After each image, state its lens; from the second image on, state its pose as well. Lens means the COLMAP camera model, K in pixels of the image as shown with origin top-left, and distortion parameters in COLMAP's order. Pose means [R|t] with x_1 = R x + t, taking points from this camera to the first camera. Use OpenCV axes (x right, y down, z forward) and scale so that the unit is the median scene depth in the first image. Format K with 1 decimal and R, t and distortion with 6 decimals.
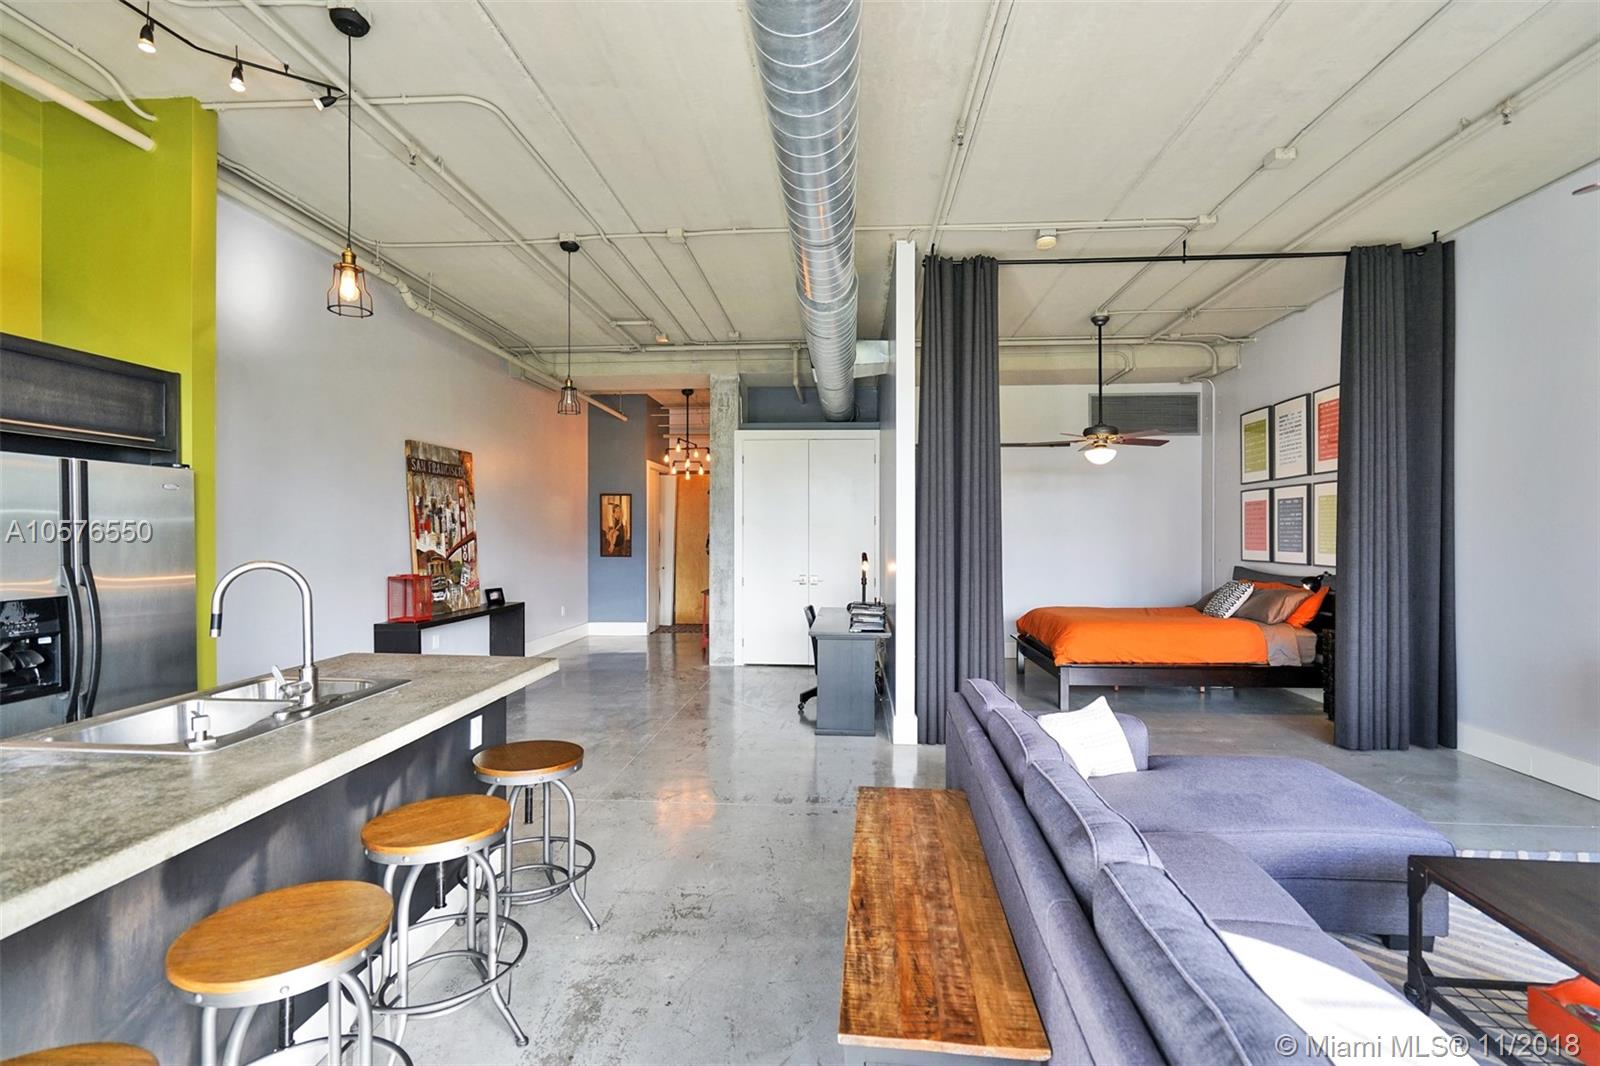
lens RADIAL K [[730.5, 0, 802.8], [0, 730.5, 535.2], [0, 0, 1]] dist [-0.002099, 0.000171]
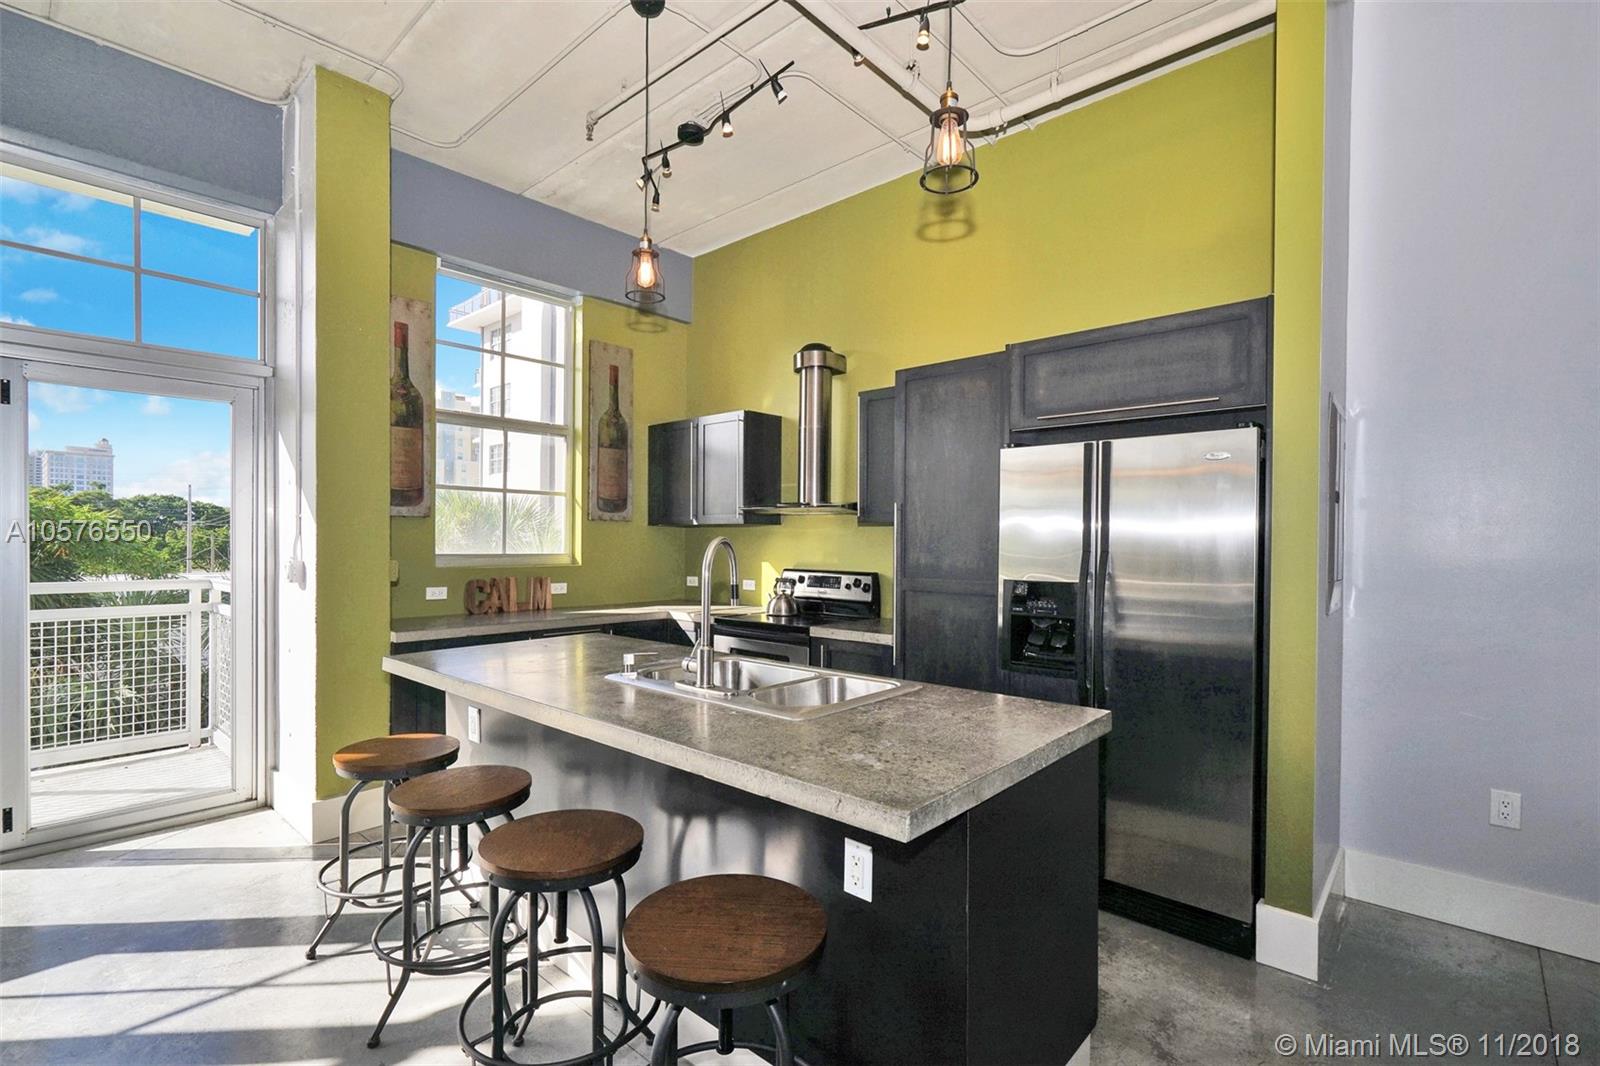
lens RADIAL K [[740.7, 0, 806.4], [0, 740.7, 538.5], [0, 0, 1]] dist [-0.002106, 0.001498]
pose [[-0.616245, -0.006943, -0.787524, 0.001298], [-0.010616, 0.999944, -0.000509, 0.012299], [0.787483, 0.008046, -0.616284, 0.565582]]
